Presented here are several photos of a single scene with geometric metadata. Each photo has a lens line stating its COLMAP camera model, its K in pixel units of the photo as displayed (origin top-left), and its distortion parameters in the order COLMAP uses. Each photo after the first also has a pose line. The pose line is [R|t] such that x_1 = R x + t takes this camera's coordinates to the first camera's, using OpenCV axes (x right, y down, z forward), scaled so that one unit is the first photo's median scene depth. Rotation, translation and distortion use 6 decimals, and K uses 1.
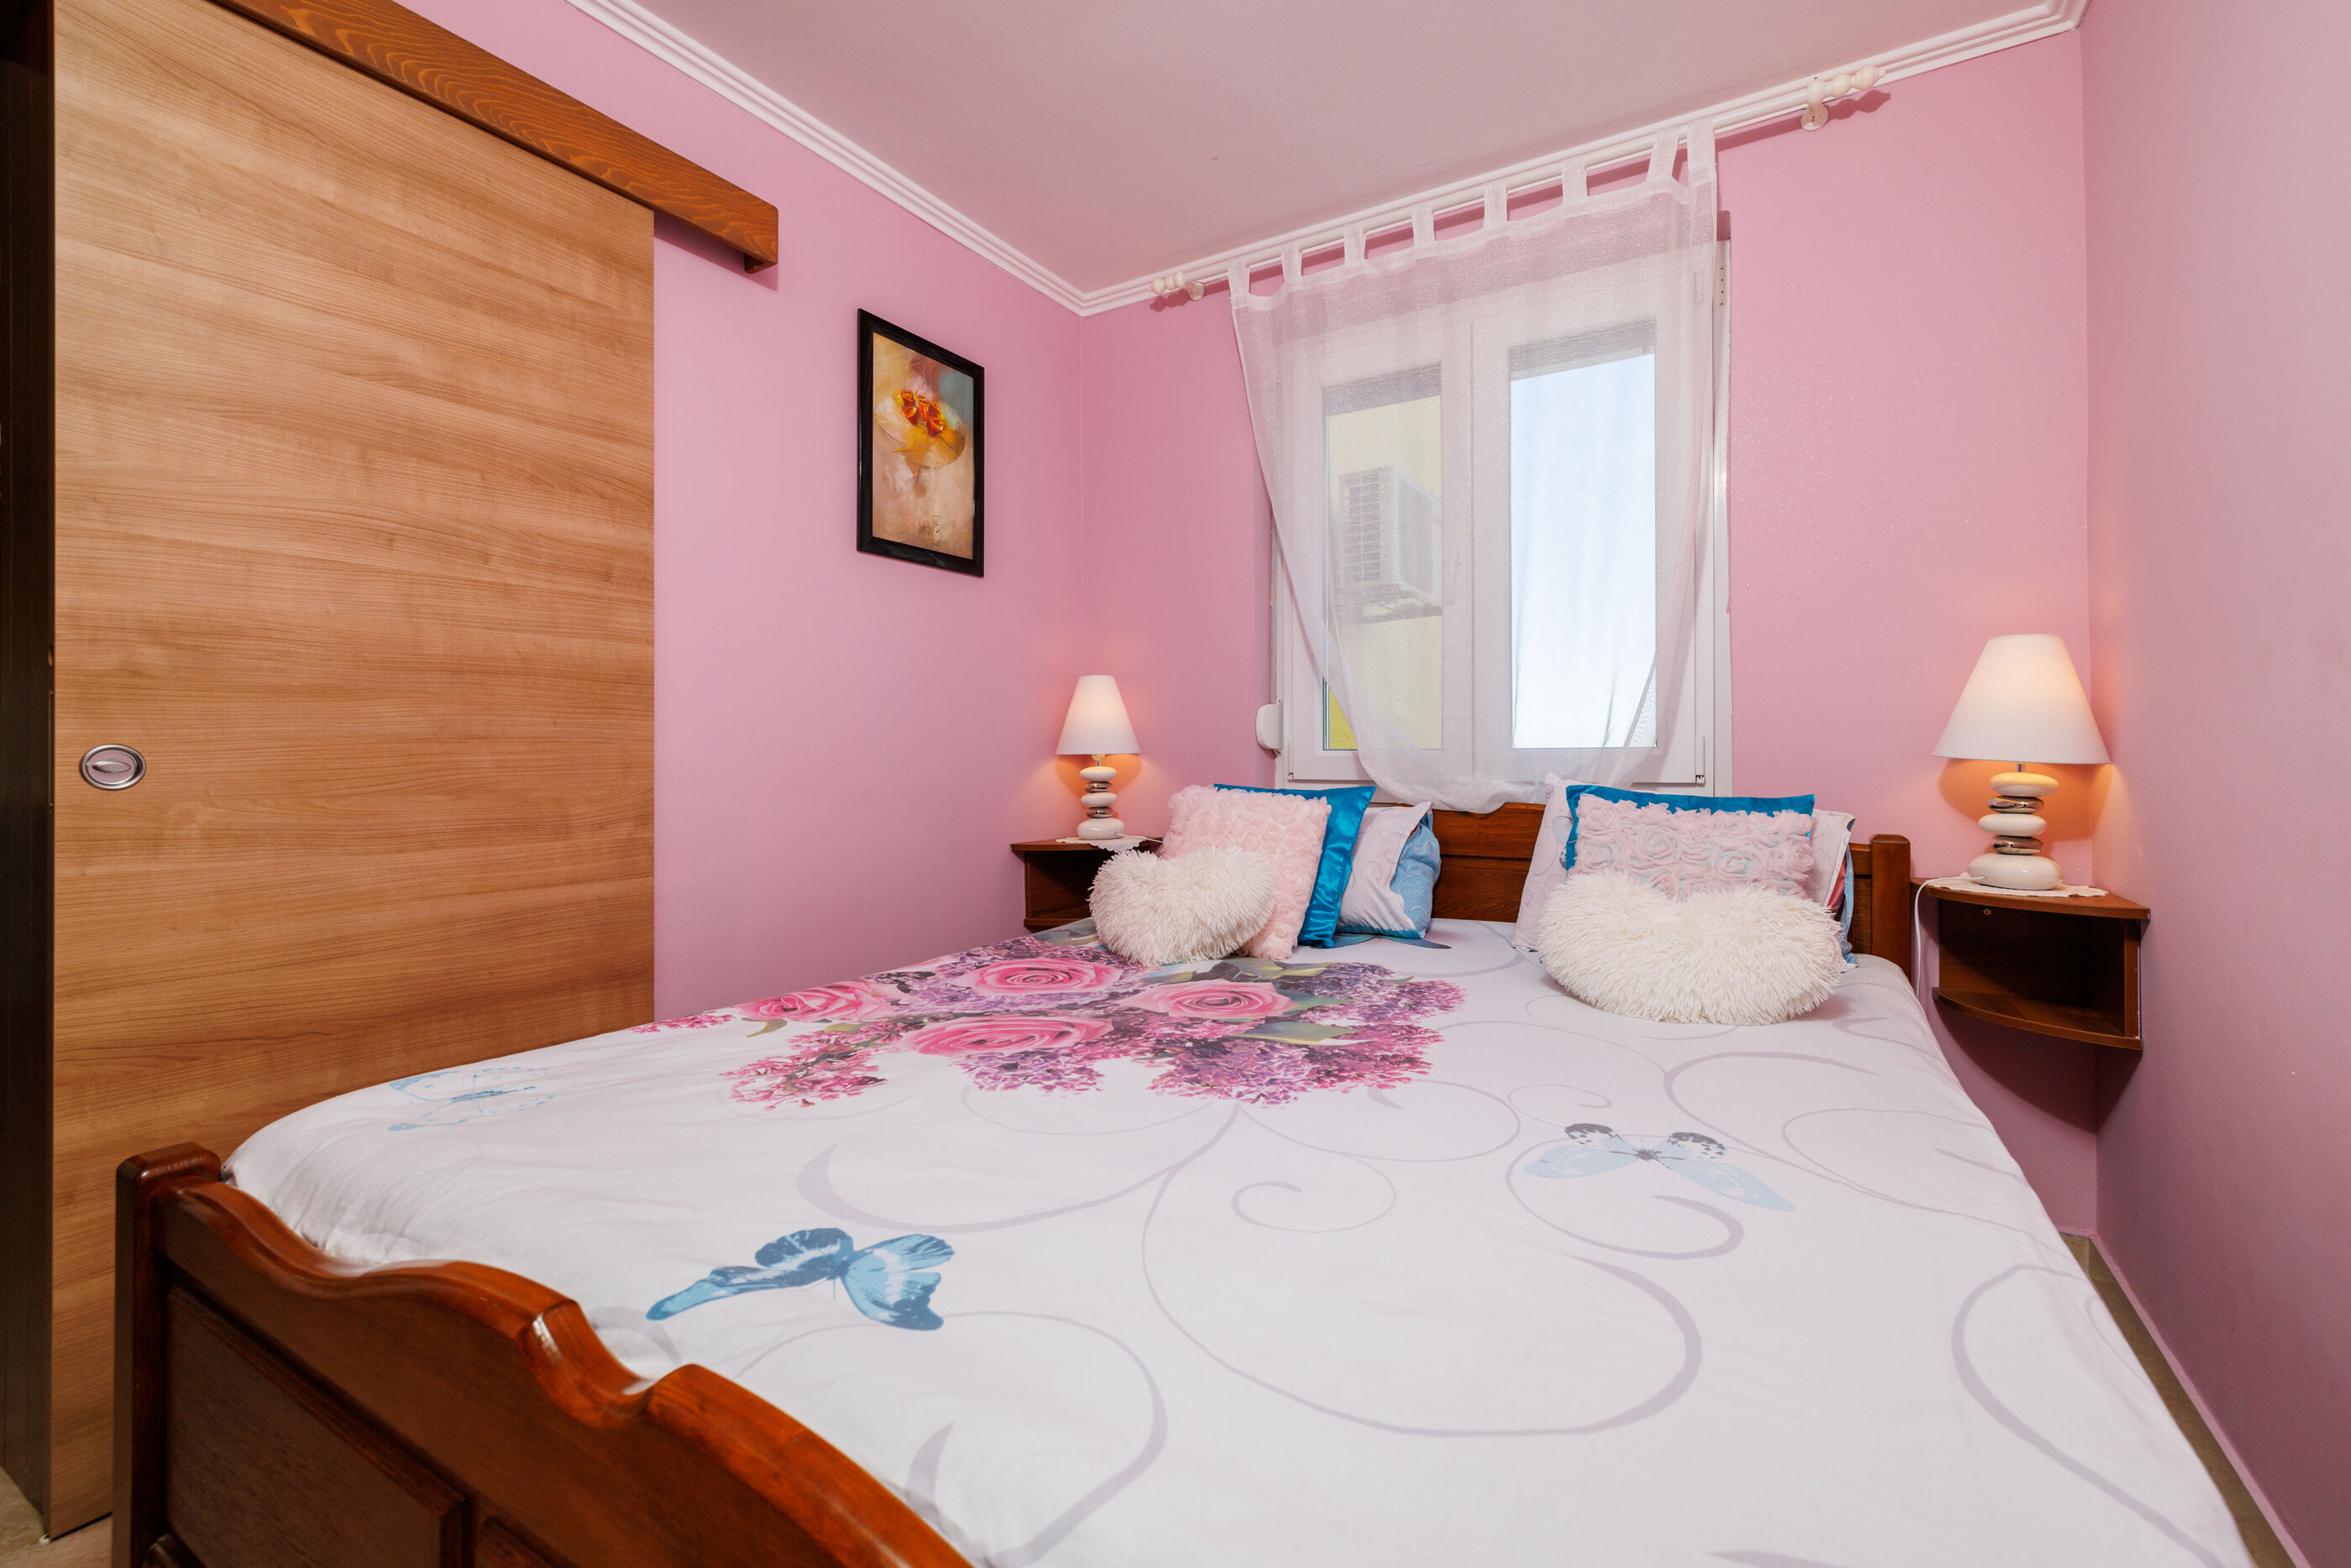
lens RADIAL K [[1002.7, 0, 1126.3], [0, 1002.7, 746.3], [0, 0, 1]] dist [0.003323, -0.000582]
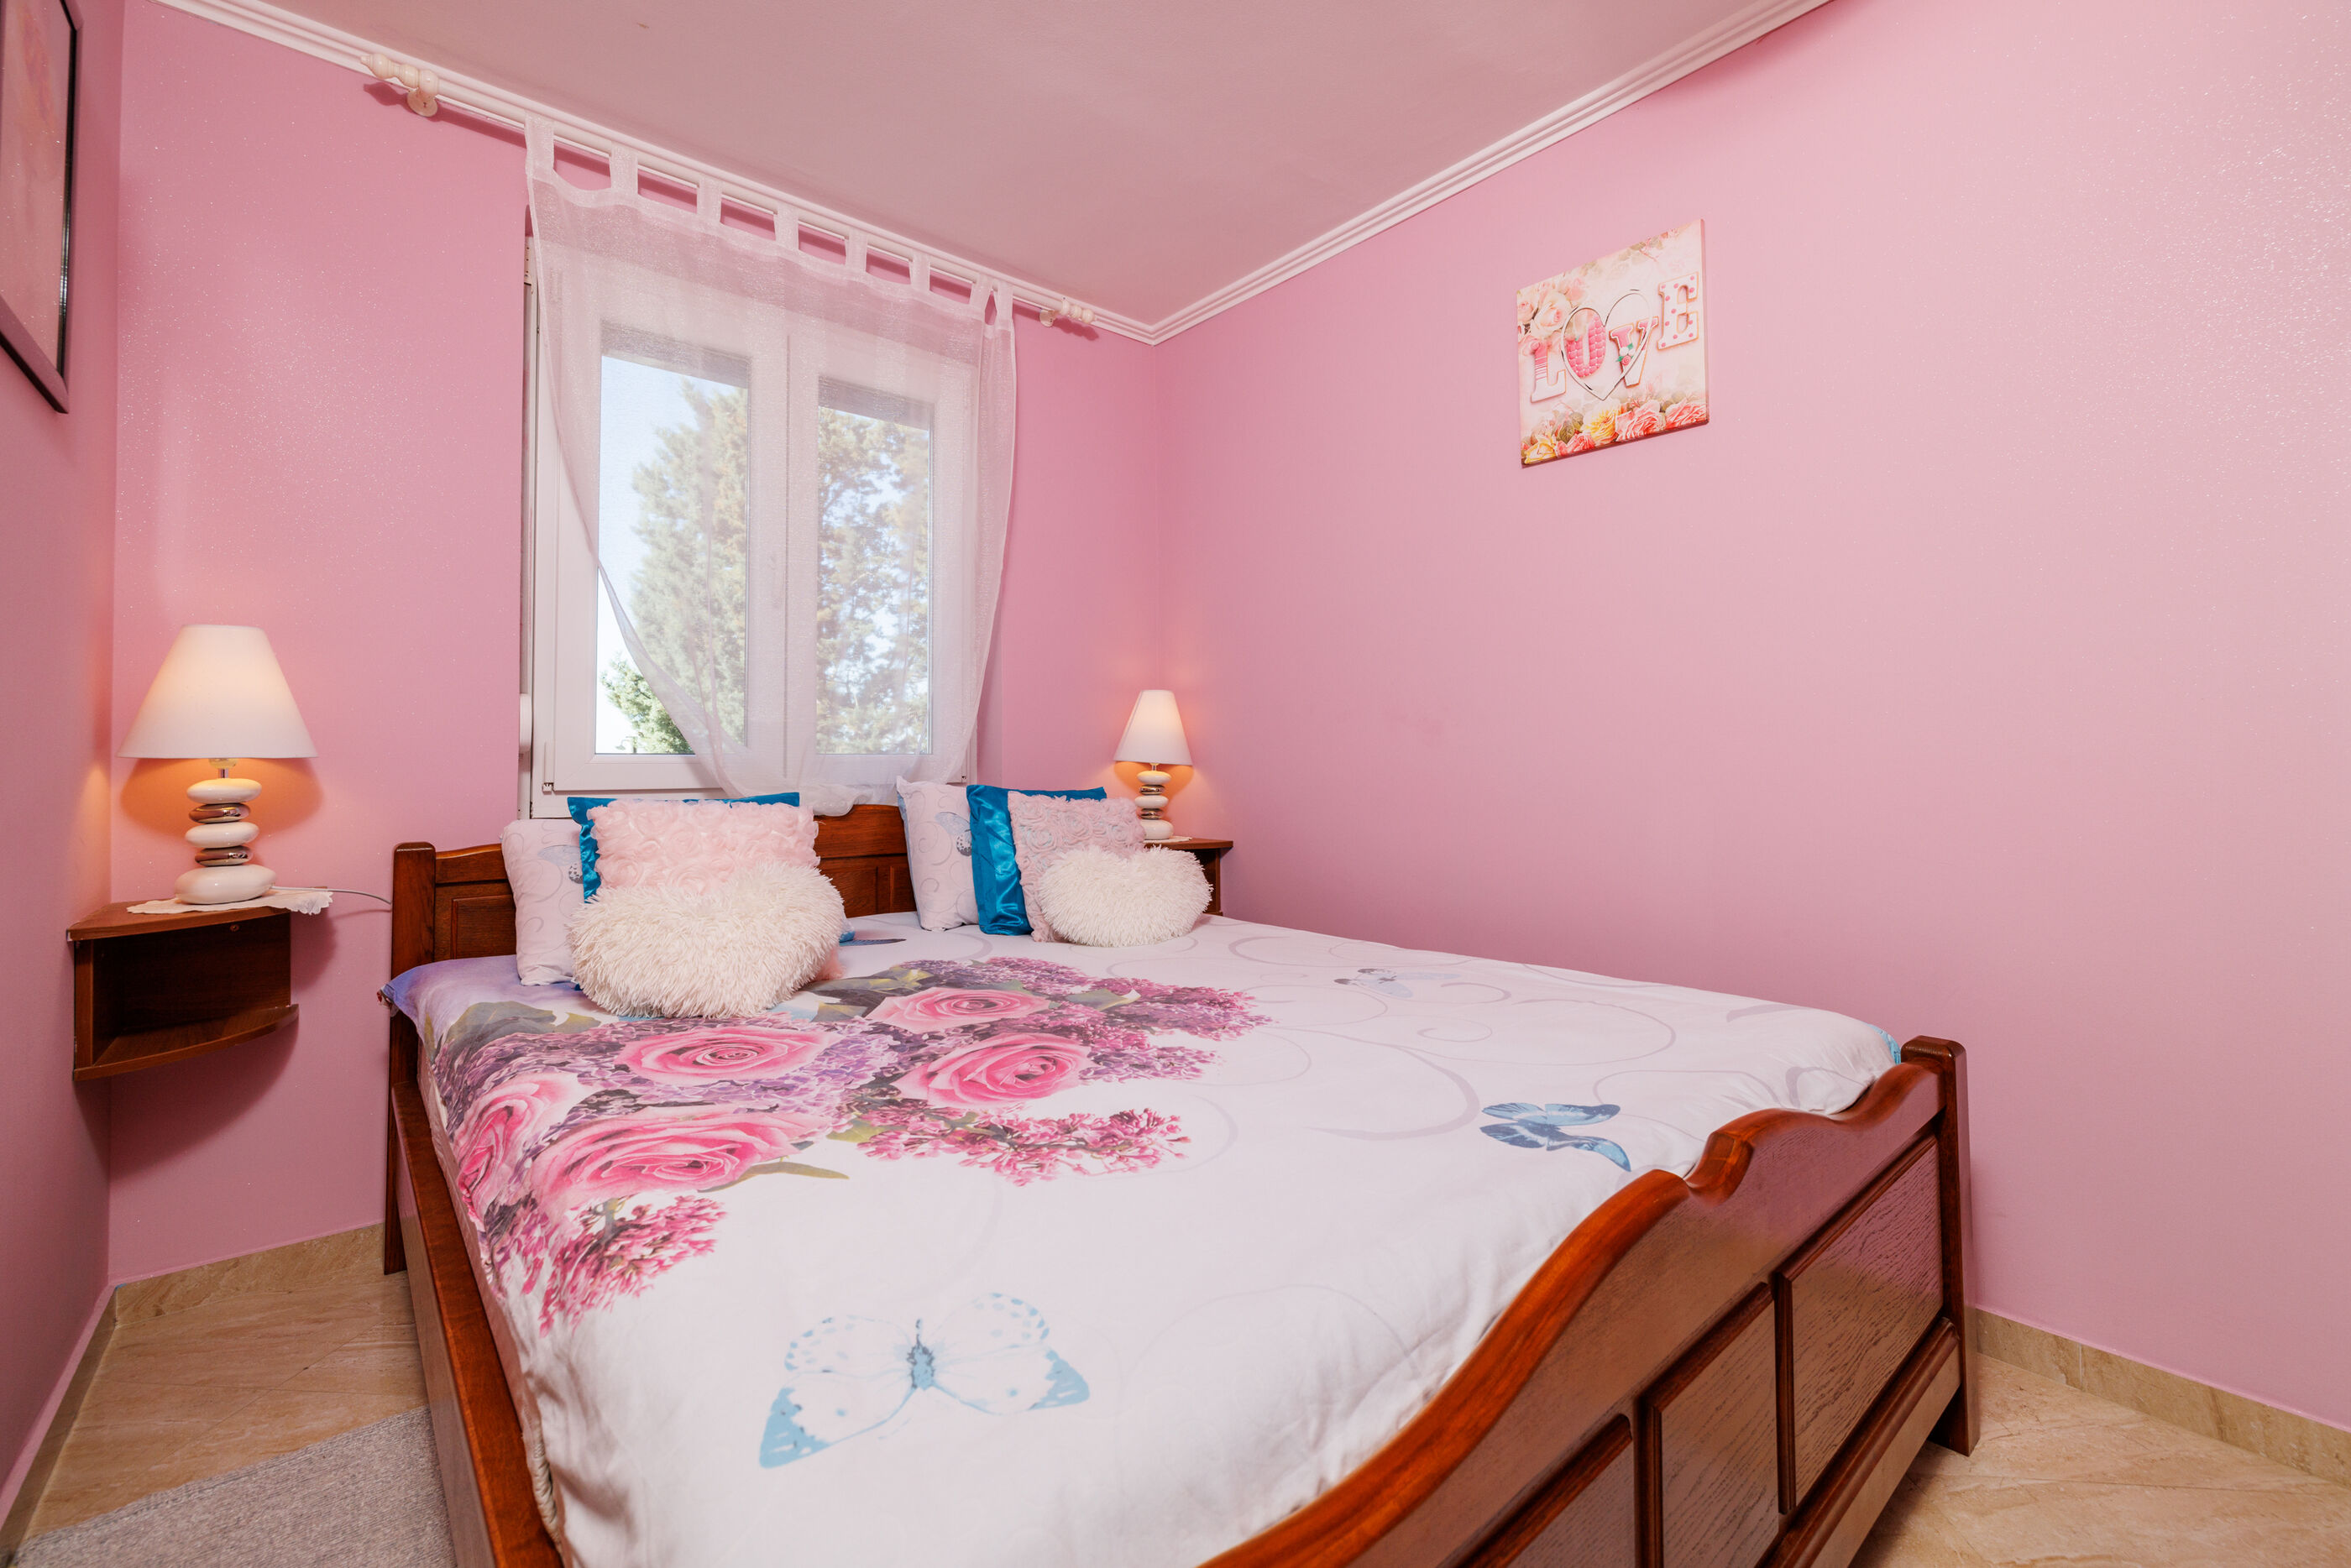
lens RADIAL K [[1002.7, 0, 1223.0], [0, 1002.7, 734.5], [0, 0, 1]] dist [0.003323, -0.000582]
pose [[0.266369, 0.025658, 0.963530, -1.054396], [-0.009003, 0.999668, -0.024131, 0.005795], [-0.963829, -0.002247, 0.266512, 0.630070]]
